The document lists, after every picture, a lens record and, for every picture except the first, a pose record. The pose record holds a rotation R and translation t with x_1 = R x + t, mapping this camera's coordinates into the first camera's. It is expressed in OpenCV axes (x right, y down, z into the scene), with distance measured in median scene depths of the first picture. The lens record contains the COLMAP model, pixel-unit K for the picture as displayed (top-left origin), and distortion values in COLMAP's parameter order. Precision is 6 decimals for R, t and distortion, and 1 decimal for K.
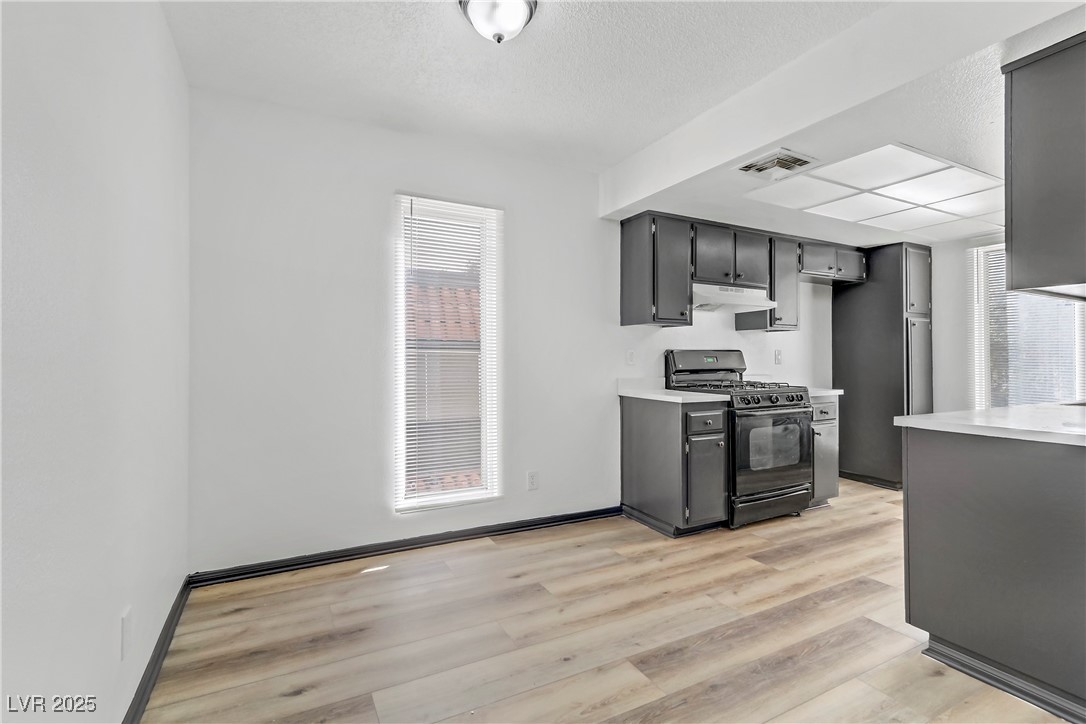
lens RADIAL K [[497.3, 0, 532.6], [0, 497.3, 355.6], [0, 0, 1]] dist [-0.004360, 0.002609]
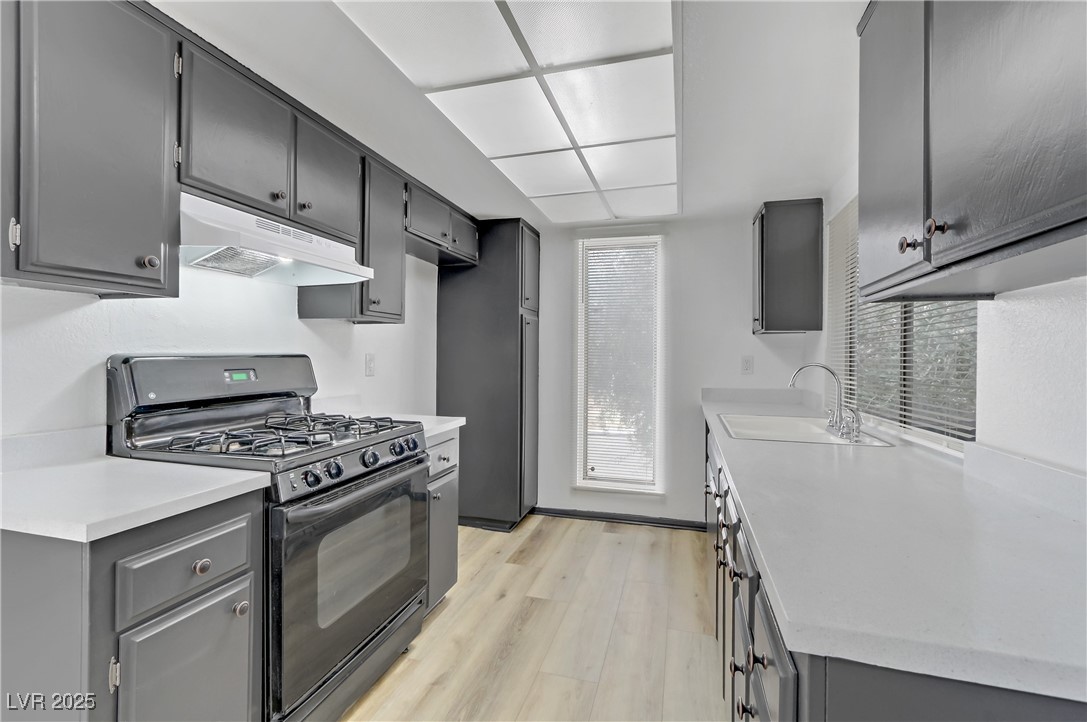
lens RADIAL K [[497.7, 0, 535.4], [0, 497.7, 357.1], [0, 0, 1]] dist [-0.004360, 0.002609]
pose [[0.697922, 0.000493, 0.716173, 0.234817], [-0.012579, 0.999854, 0.011570, -0.020401], [-0.716063, -0.017084, 0.697827, 0.512029]]
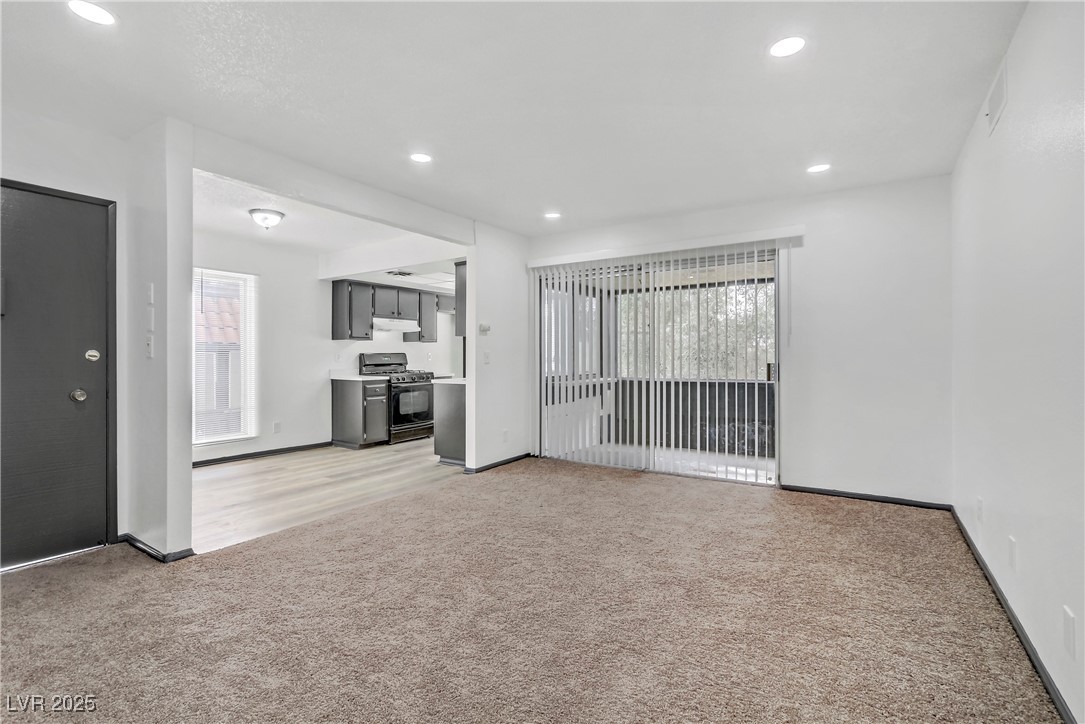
lens RADIAL K [[496.8, 0, 539.4], [0, 496.8, 350.3], [0, 0, 1]] dist [-0.004360, 0.002609]
pose [[0.869131, 0.002791, 0.494574, -0.057060], [-0.000255, 0.999986, -0.005195, -0.013526], [-0.494582, 0.004389, 0.869120, -0.927385]]
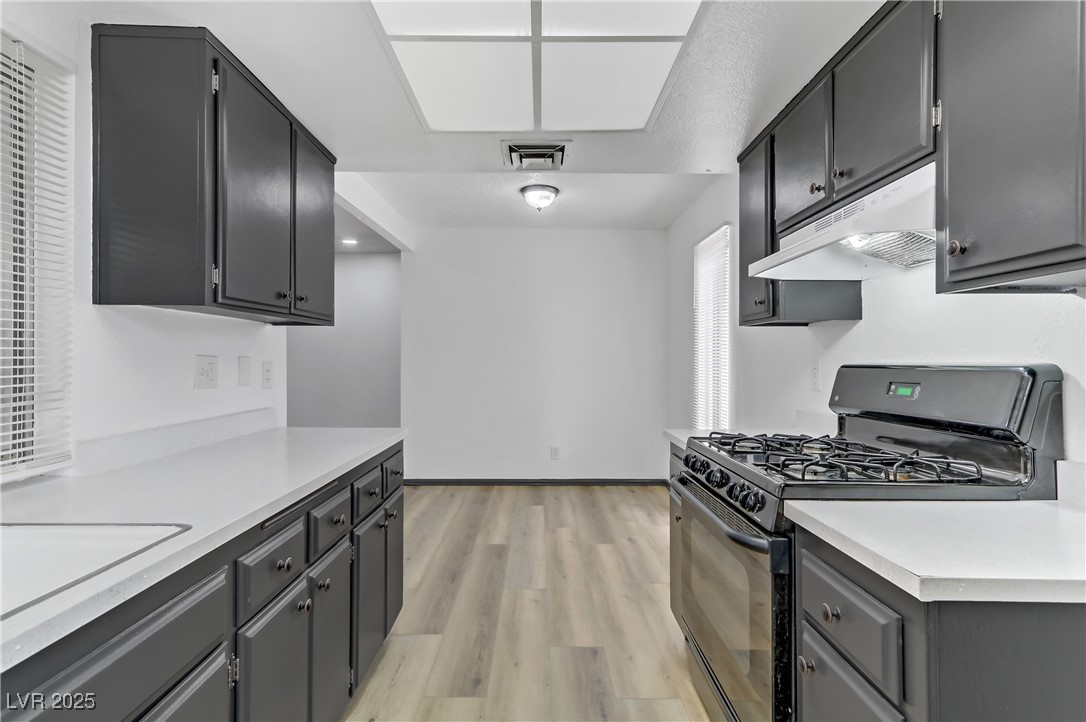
lens RADIAL K [[497.3, 0, 541.0], [0, 497.3, 359.0], [0, 0, 1]] dist [-0.004360, 0.002609]
pose [[-0.450217, -0.011695, -0.892843, 0.908436], [0.001549, 0.999902, -0.013878, -0.012242], [0.892918, -0.007631, -0.450155, 1.003237]]
